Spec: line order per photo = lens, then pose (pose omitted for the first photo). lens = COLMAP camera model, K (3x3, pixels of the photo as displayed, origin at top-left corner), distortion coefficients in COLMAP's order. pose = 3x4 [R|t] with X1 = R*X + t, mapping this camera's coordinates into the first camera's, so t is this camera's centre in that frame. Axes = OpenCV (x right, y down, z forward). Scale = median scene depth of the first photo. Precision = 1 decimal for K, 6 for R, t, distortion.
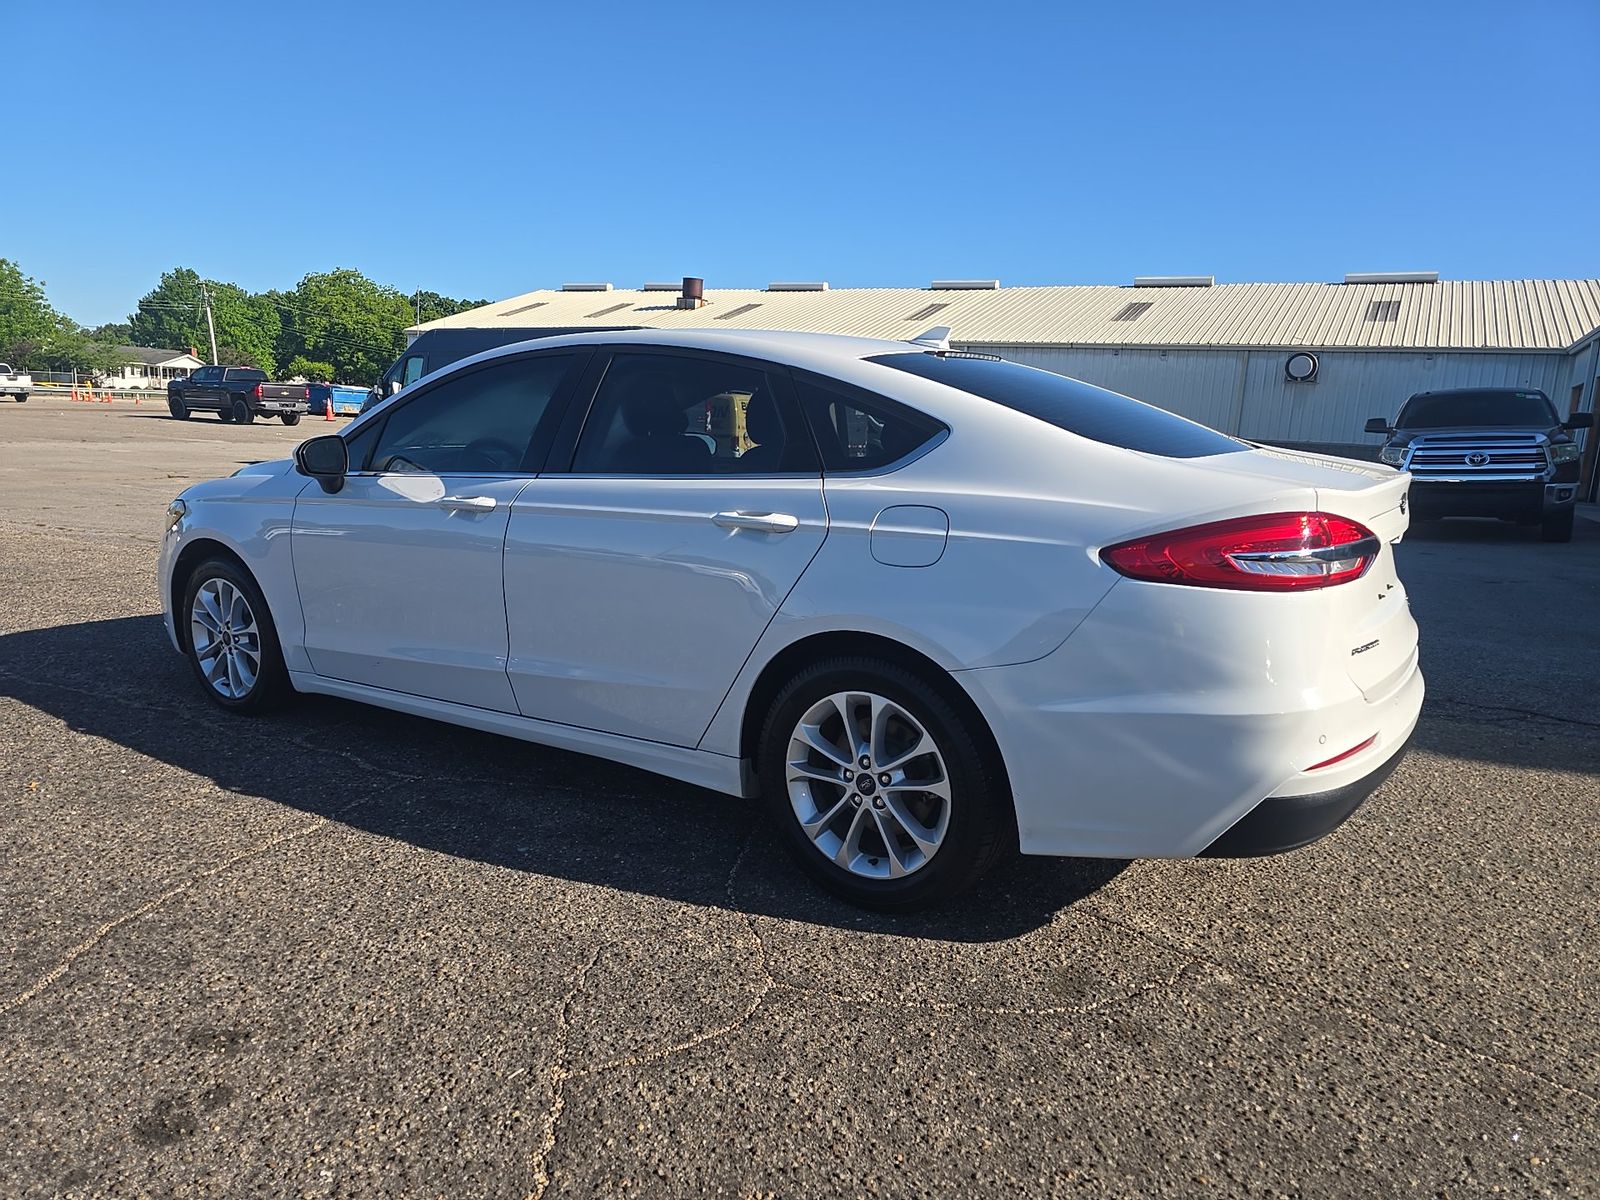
lens RADIAL K [[1083.7, 0, 803.5], [0, 1083.7, 596.5], [0, 0, 1]] dist [0.020694, -0.009618]
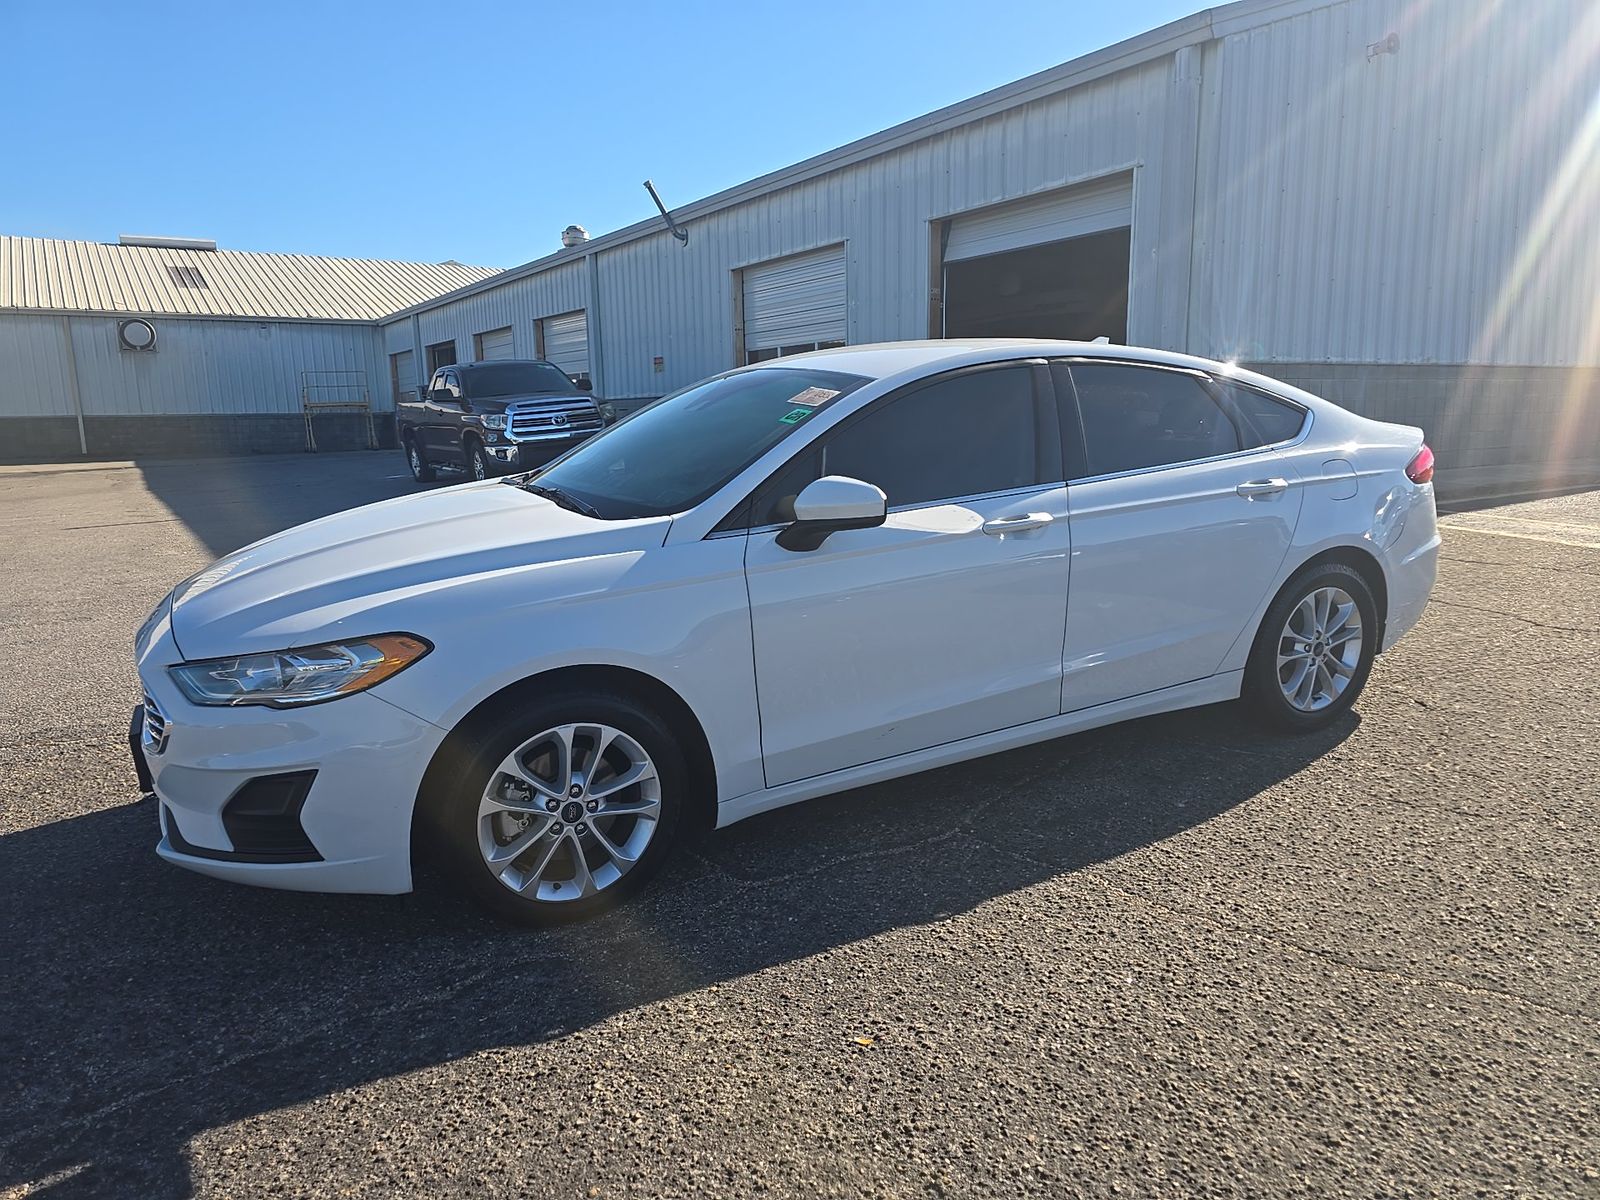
lens RADIAL K [[1083.7, 0, 806.1], [0, 1083.7, 606.8], [0, 0, 1]] dist [0.020694, -0.009618]
pose [[0.435831, -0.217496, 0.873354, -0.321144], [0.181375, 0.971679, 0.151471, -0.049732], [-0.881564, 0.092389, 0.462936, 0.190775]]
